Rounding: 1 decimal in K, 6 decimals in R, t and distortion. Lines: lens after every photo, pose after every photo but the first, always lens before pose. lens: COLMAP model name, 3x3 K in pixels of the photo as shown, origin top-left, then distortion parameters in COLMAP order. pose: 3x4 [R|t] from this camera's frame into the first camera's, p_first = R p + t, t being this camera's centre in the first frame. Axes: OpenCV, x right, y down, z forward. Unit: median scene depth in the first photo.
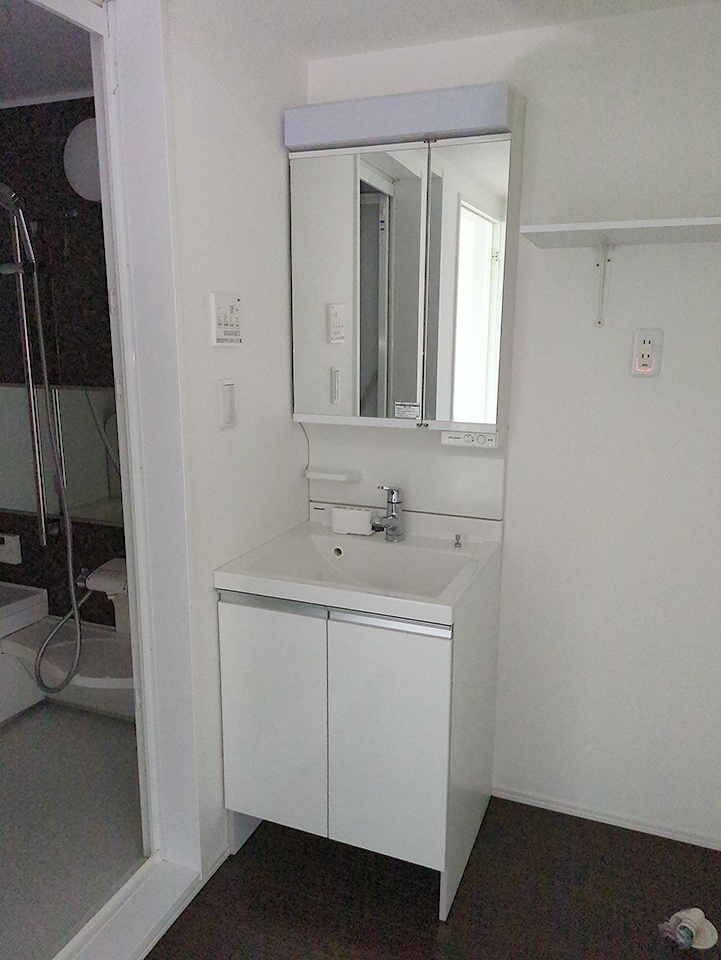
lens RADIAL K [[722.0, 0, 364.5], [0, 722.0, 475.5], [0, 0, 1]] dist [0.032090, -0.008282]
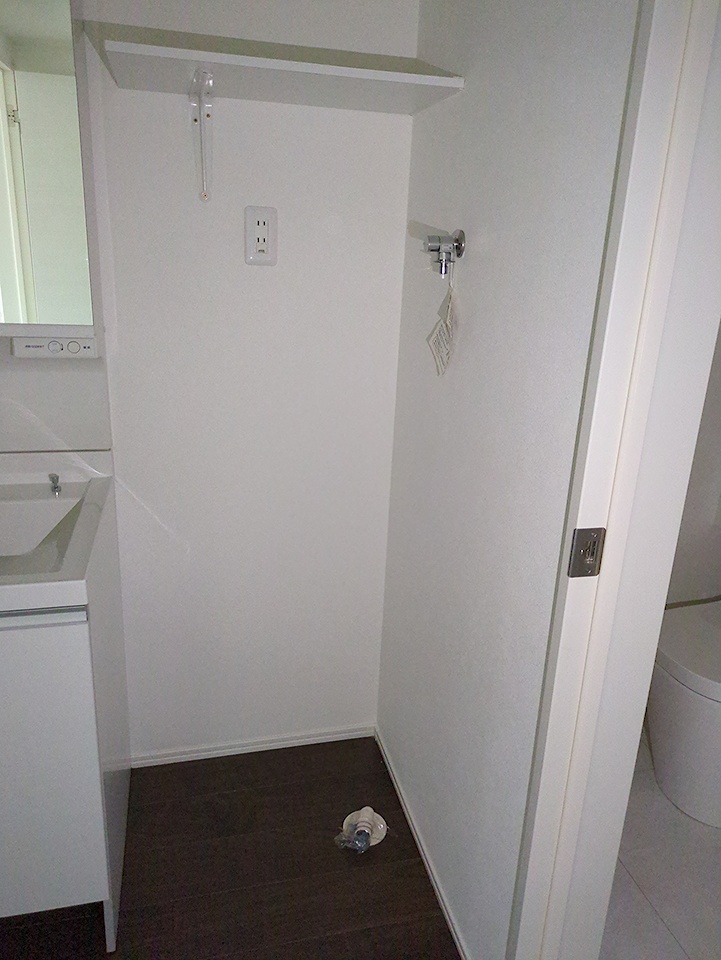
lens RADIAL K [[722.0, 0, 362.5], [0, 722.0, 475.6], [0, 0, 1]] dist [0.032090, -0.008282]
pose [[0.805463, -0.150460, 0.573229, -0.049054], [0.072748, 0.985023, 0.156326, -0.014407], [-0.588164, -0.084213, 0.804345, 0.204906]]
